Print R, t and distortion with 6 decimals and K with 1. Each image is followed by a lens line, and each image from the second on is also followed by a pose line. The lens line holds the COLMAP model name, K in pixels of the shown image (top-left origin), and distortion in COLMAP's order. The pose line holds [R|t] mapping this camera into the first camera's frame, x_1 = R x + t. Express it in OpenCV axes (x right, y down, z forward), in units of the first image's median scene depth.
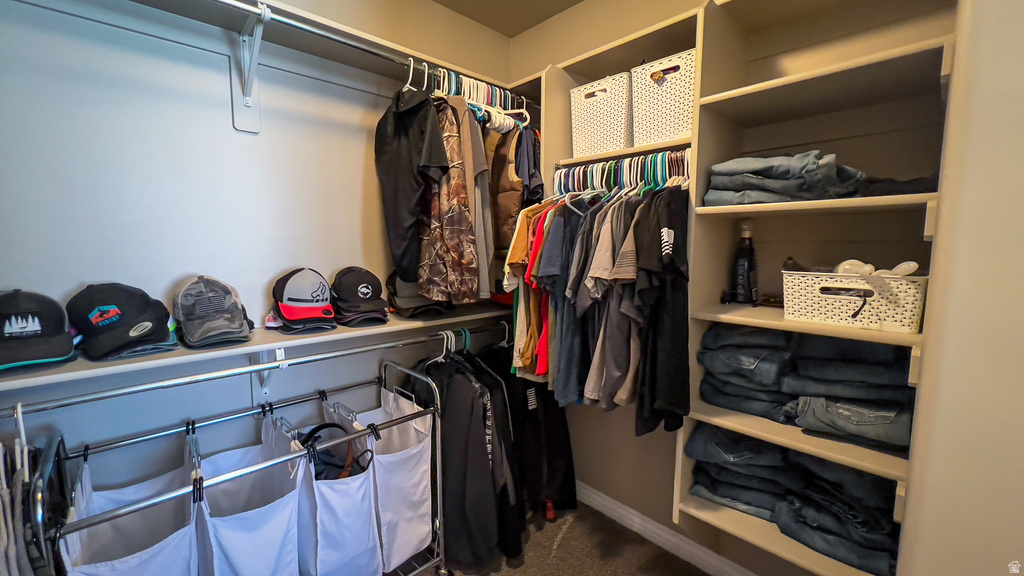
lens RADIAL K [[415.1, 0, 509.0], [0, 415.1, 287.5], [0, 0, 1]] dist [0.003123, 0.000139]
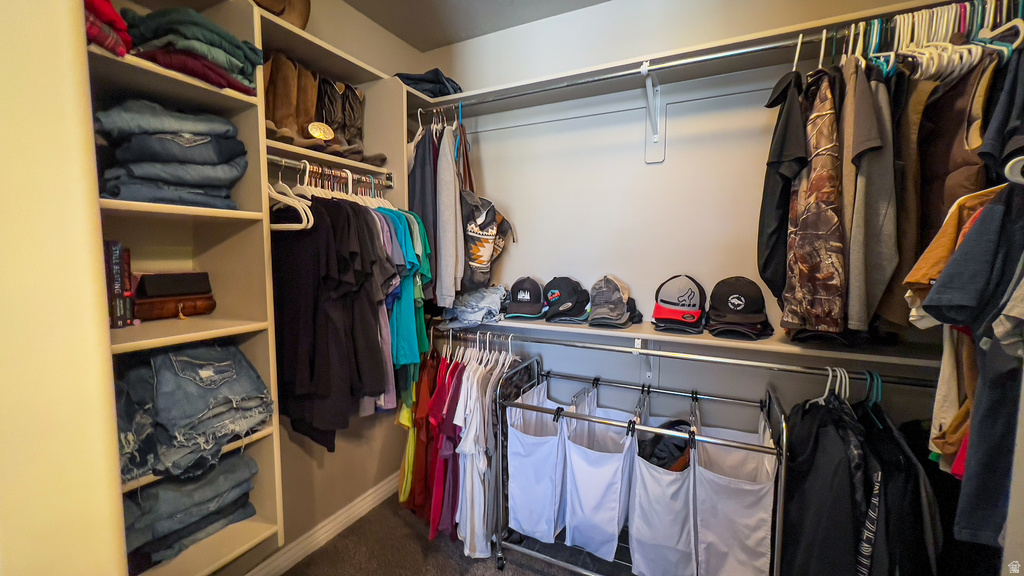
lens RADIAL K [[415.1, 0, 511.2], [0, 415.1, 287.4], [0, 0, 1]] dist [0.003123, 0.000139]
pose [[0.350793, 0.079201, -0.933098, 0.400102], [-0.101620, 0.993752, 0.046146, -0.018524], [0.930923, 0.078634, 0.356650, 0.192618]]
